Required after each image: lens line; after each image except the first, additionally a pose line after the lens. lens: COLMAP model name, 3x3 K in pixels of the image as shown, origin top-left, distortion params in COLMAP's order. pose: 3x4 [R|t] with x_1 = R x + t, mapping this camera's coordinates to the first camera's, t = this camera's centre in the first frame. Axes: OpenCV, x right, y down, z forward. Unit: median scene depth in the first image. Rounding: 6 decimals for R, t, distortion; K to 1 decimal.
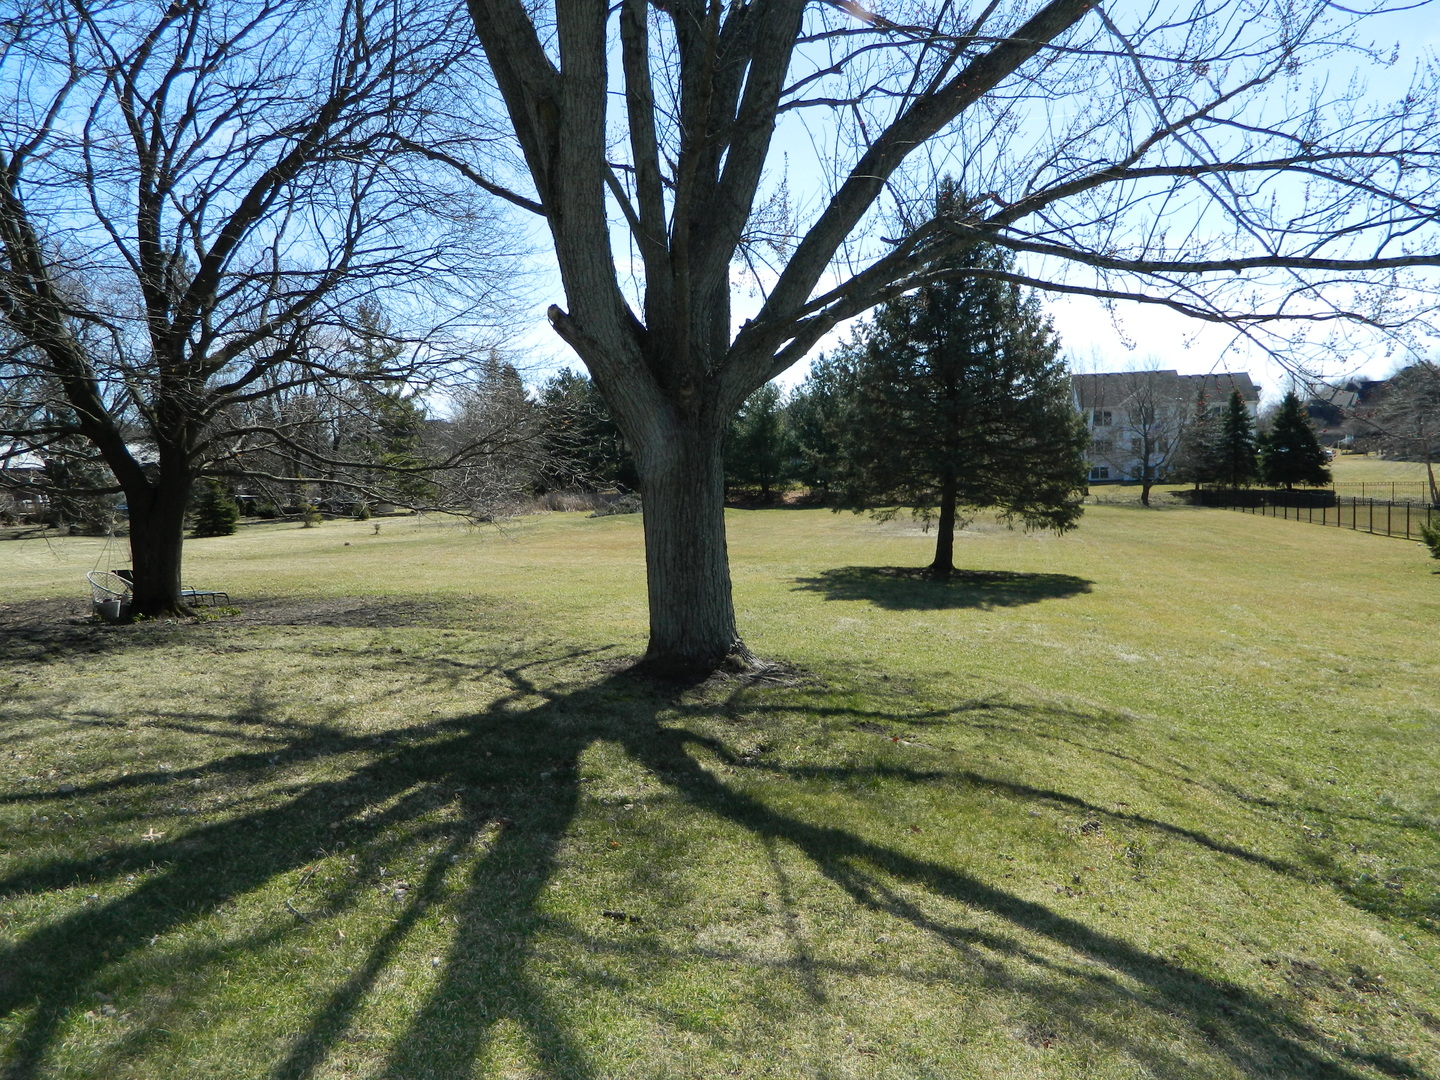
lens RADIAL K [[1042.6, 0, 718.9], [0, 1042.6, 534.3], [0, 0, 1]] dist [0.009004, -0.005523]
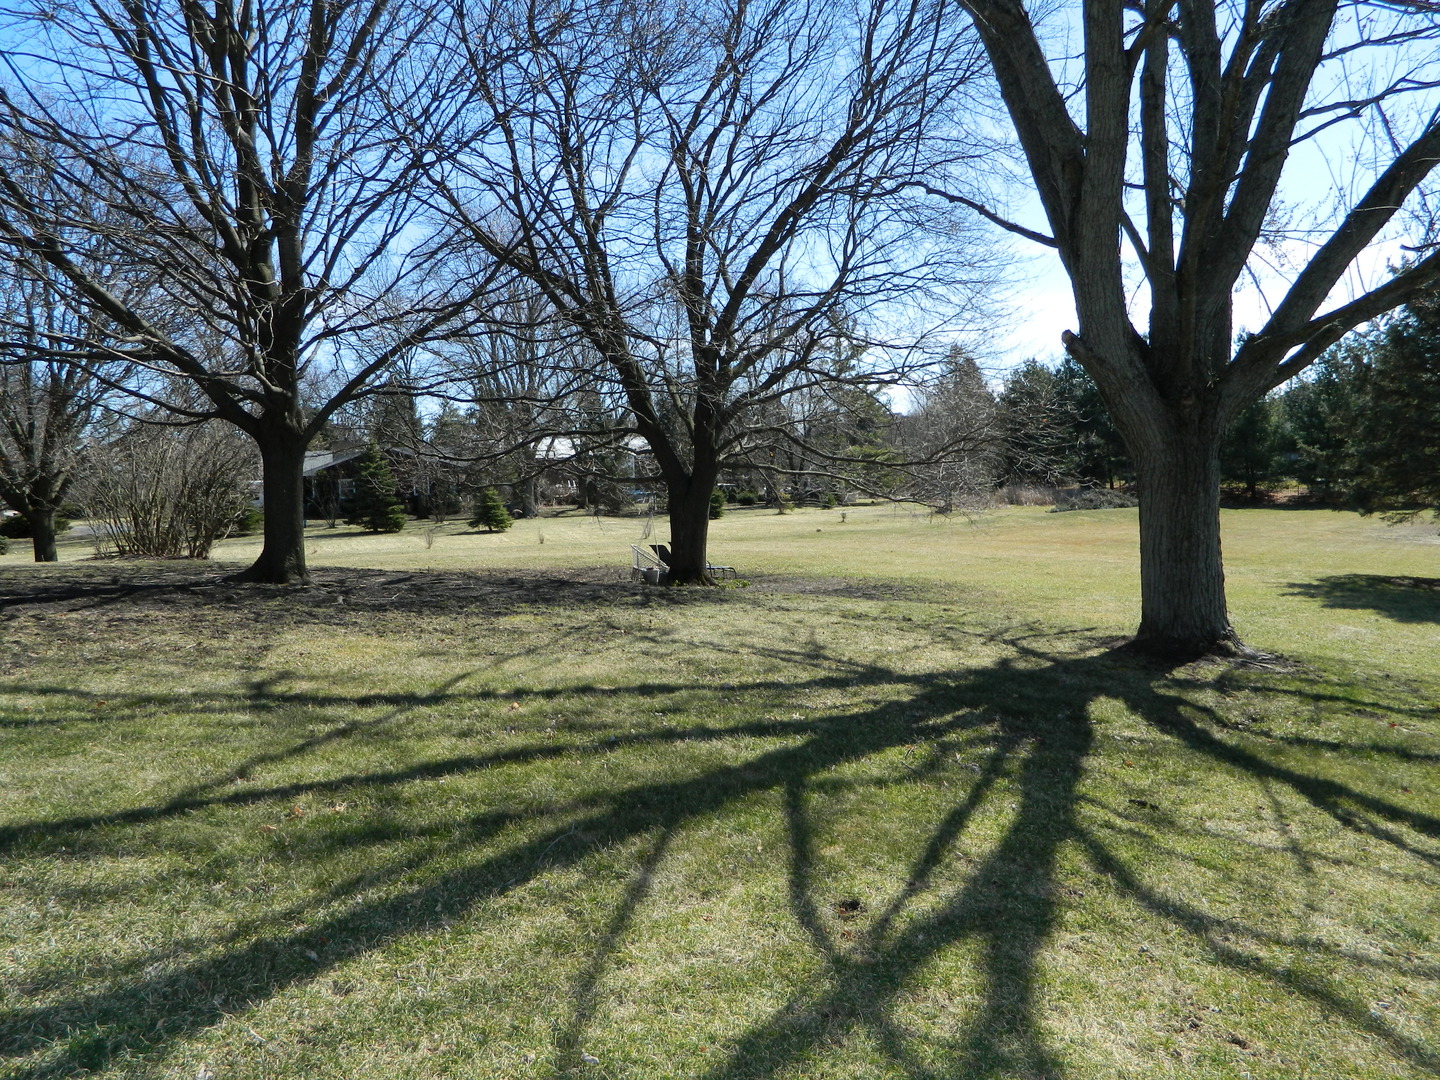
lens RADIAL K [[1042.6, 0, 718.9], [0, 1042.6, 534.3], [0, 0, 1]] dist [0.009004, -0.005523]
pose [[0.911106, 0.036543, -0.410548, -0.023291], [-0.033446, 0.999332, 0.014724, 0.005297], [0.410812, 0.000316, 0.911720, -0.217807]]
